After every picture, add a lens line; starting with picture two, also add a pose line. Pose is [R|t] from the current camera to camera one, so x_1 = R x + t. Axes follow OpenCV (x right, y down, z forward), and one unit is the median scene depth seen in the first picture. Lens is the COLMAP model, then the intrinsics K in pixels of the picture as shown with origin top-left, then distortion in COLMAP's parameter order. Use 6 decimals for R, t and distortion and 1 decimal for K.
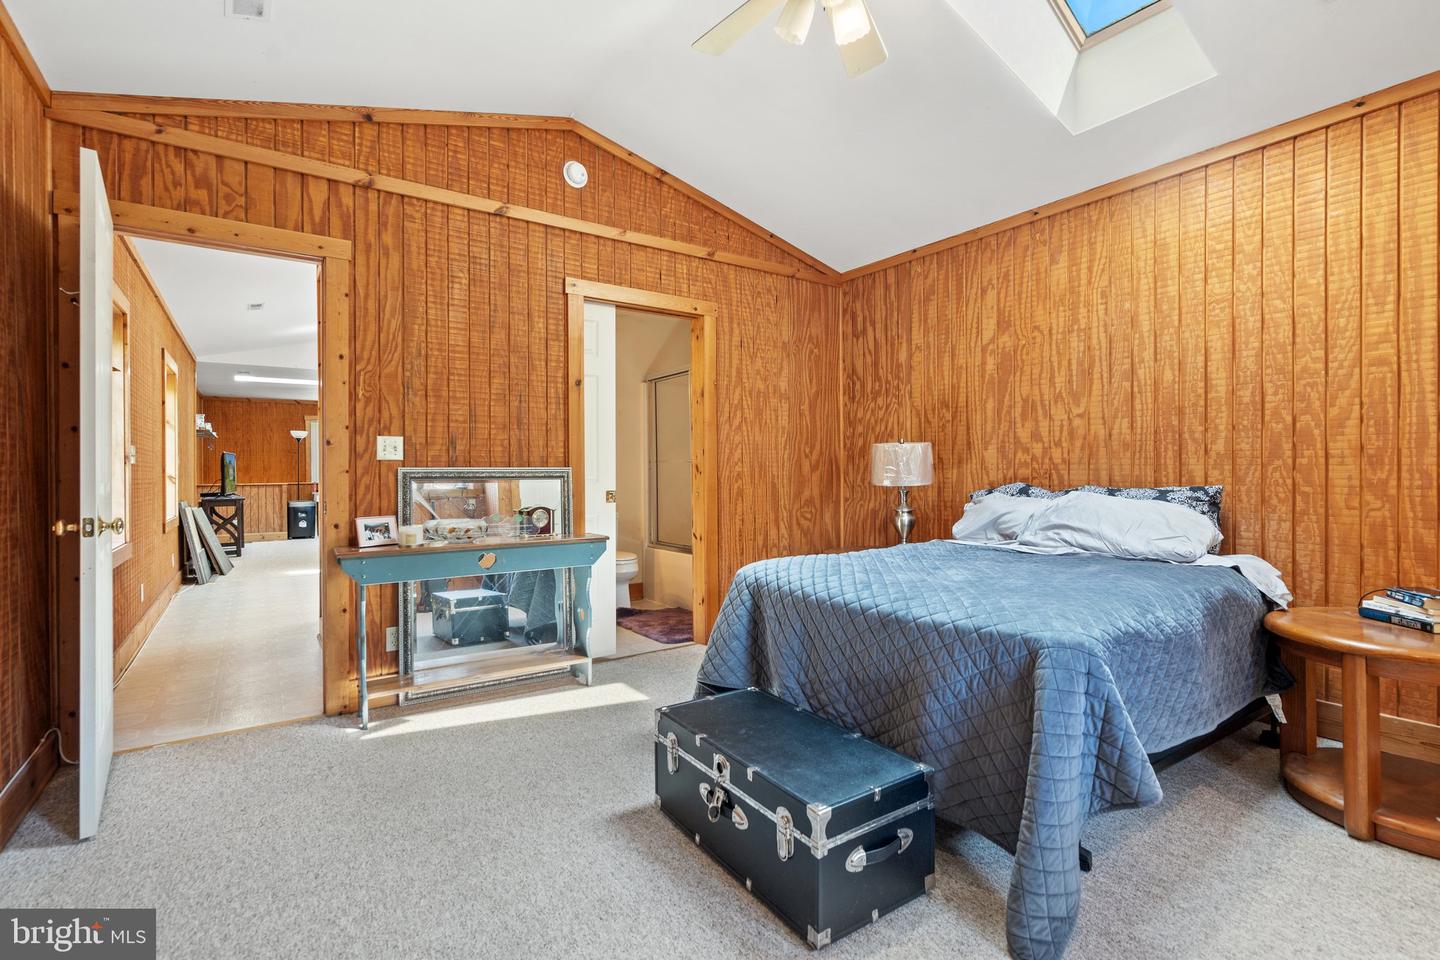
lens RADIAL K [[670.2, 0, 730.5], [0, 670.2, 465.8], [0, 0, 1]] dist [-0.004088, 0.001455]
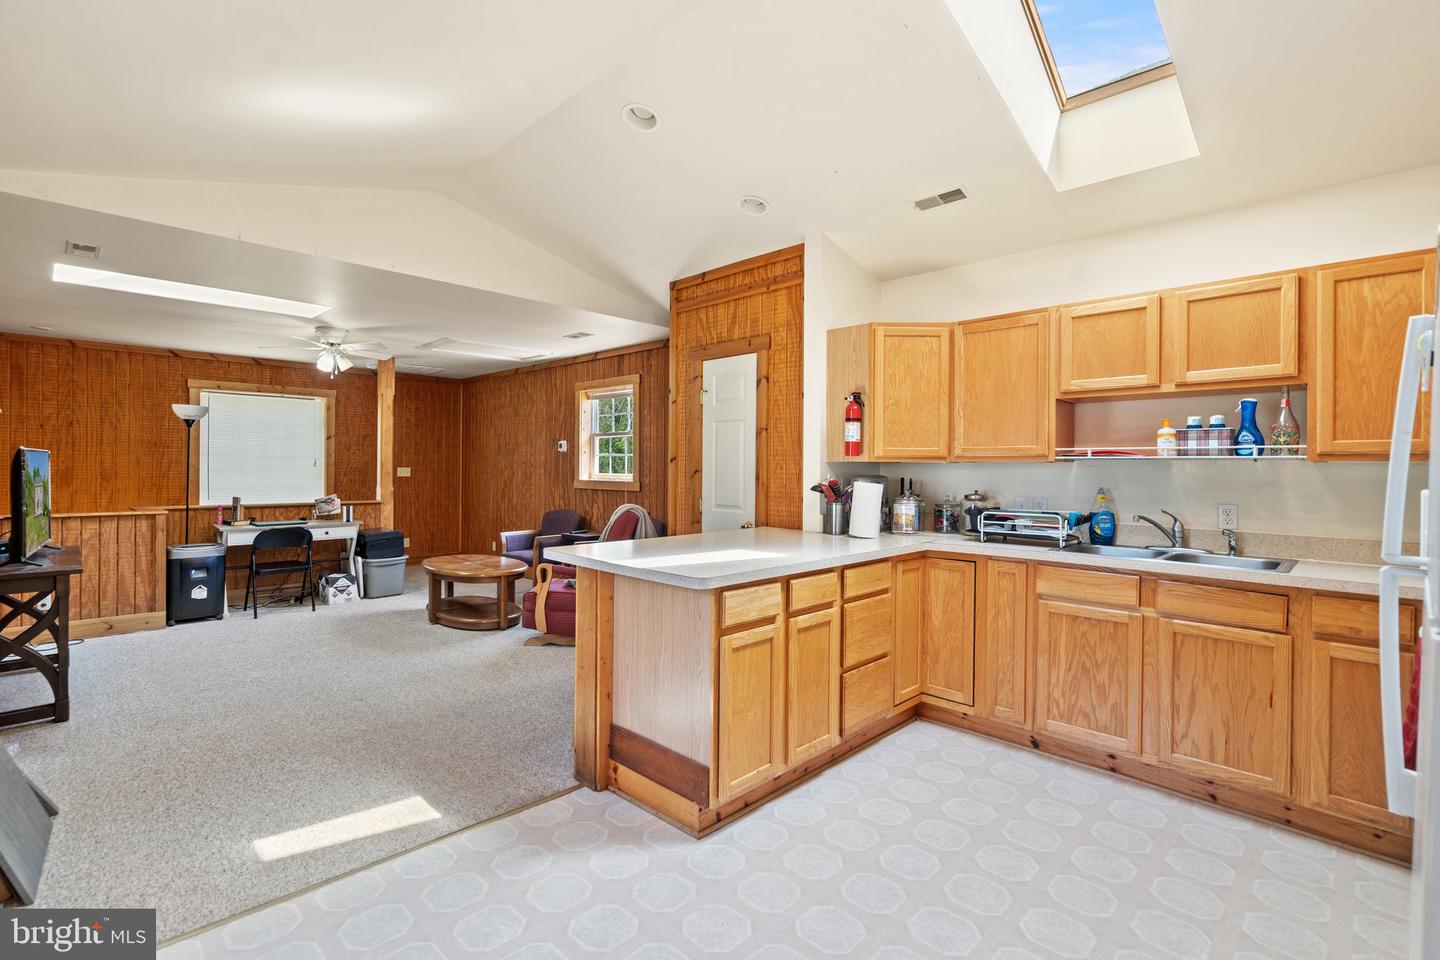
lens RADIAL K [[670.2, 0, 742.1], [0, 670.2, 463.8], [0, 0, 1]] dist [-0.004088, 0.001455]
pose [[0.982832, 0.011429, 0.184149, -0.344909], [-0.010522, 0.999927, -0.005901, -0.009639], [-0.184203, 0.003862, 0.982881, 0.449990]]
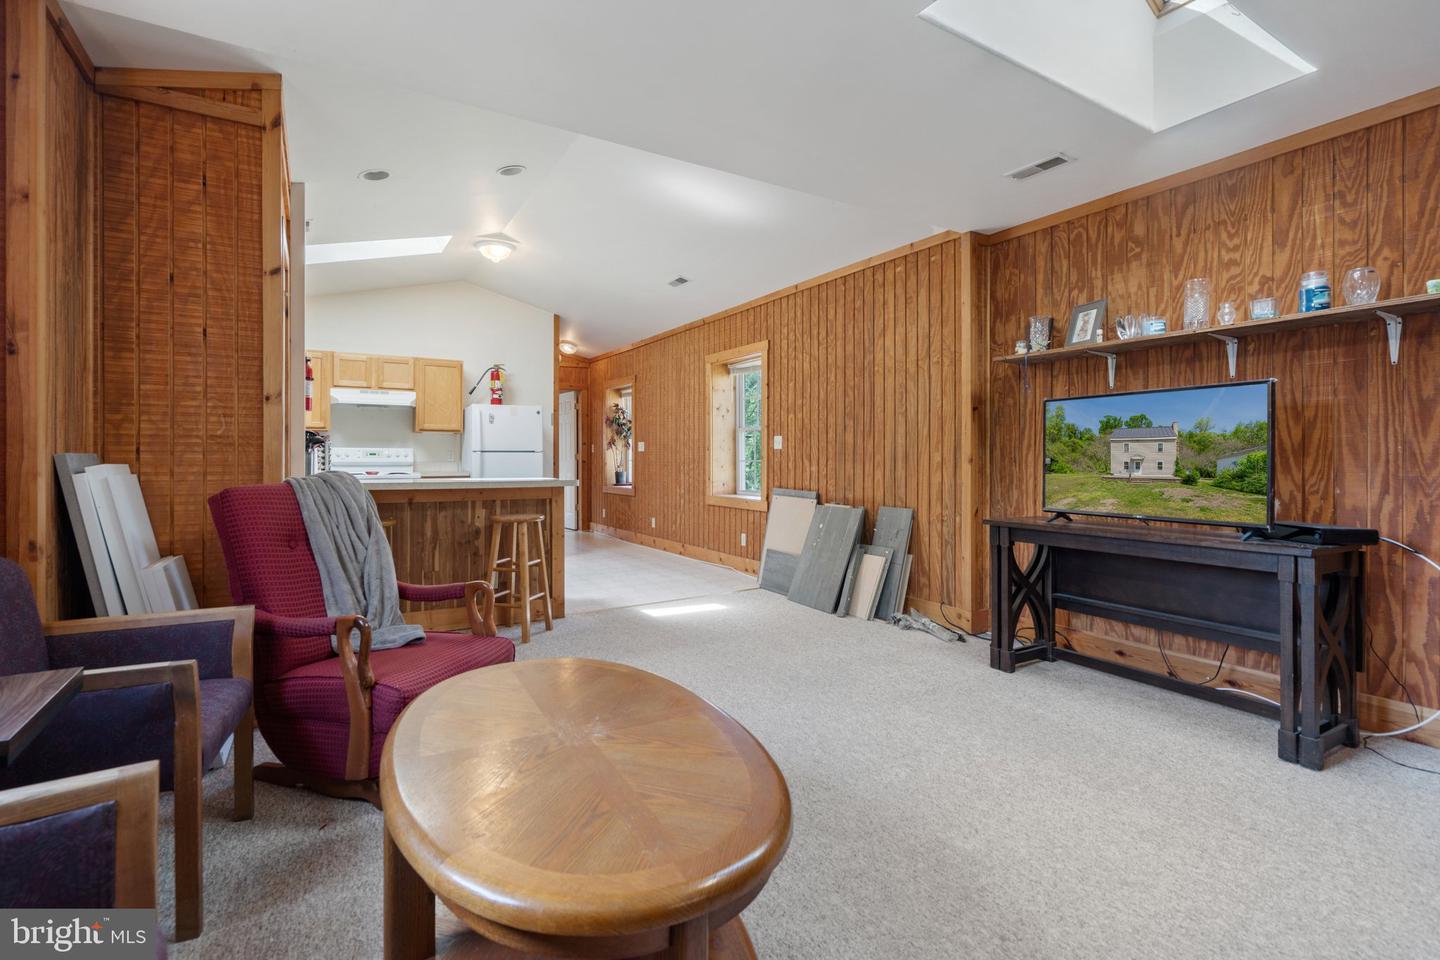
lens RADIAL K [[670.2, 0, 715.0], [0, 670.2, 459.9], [0, 0, 1]] dist [-0.004088, 0.001455]
pose [[-0.996495, 0.002779, 0.083611, -0.492238], [0.003131, 0.999987, 0.004083, 0.011234], [-0.083599, 0.004331, -0.996490, 1.141049]]
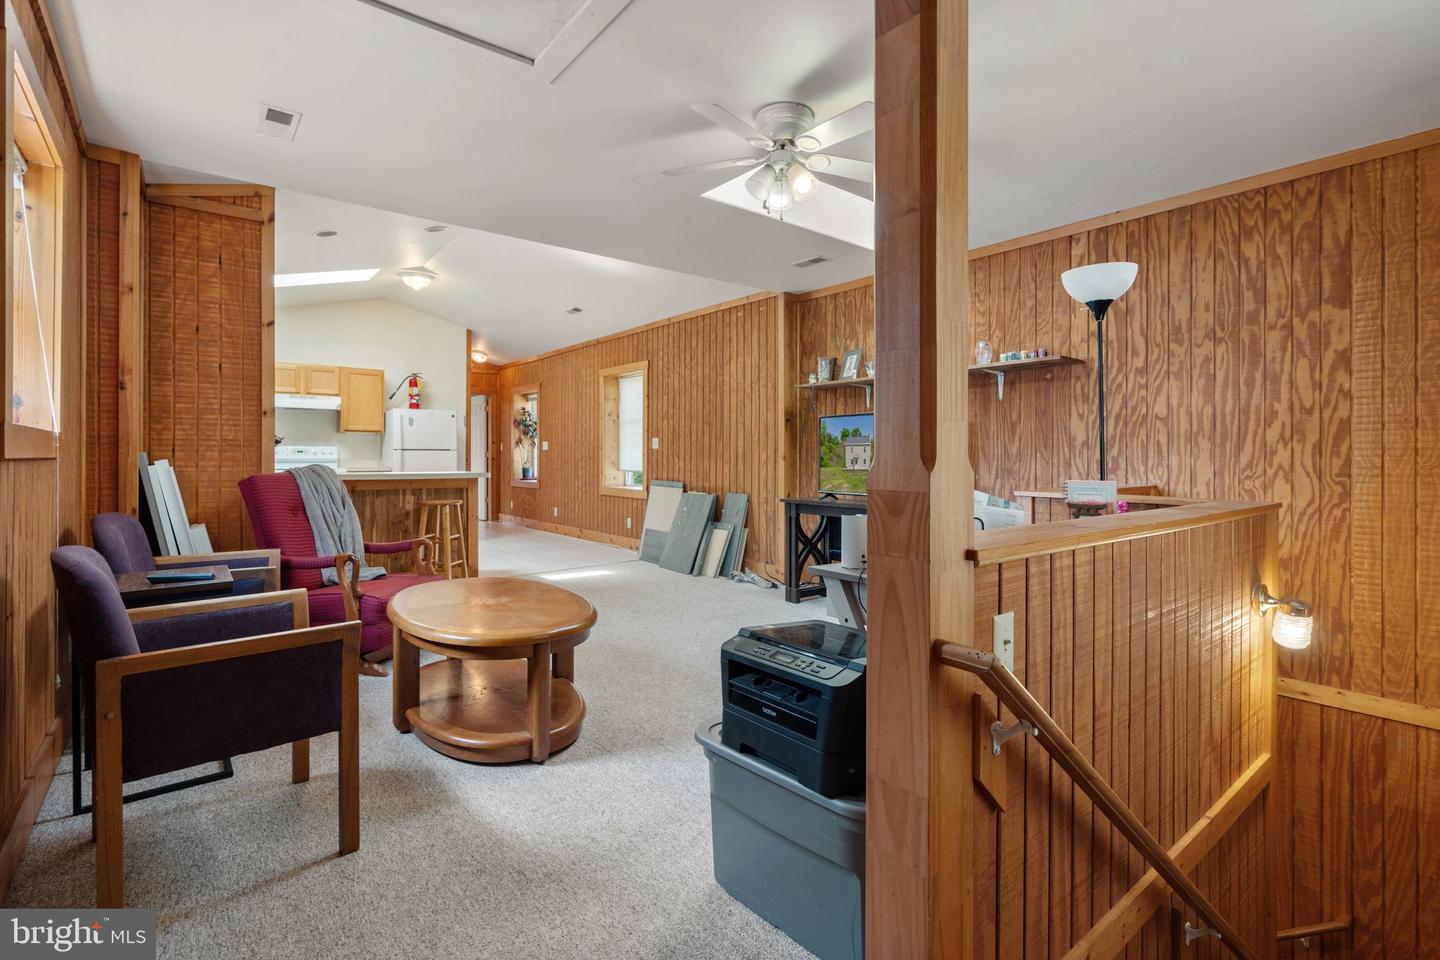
lens RADIAL K [[670.2, 0, 715.5], [0, 670.2, 458.3], [0, 0, 1]] dist [-0.004088, 0.001455]
pose [[-0.998983, 0.000937, -0.045084, -0.527247], [0.000694, 0.999985, 0.005406, 0.010839], [0.045089, 0.005369, -0.998969, 1.270542]]
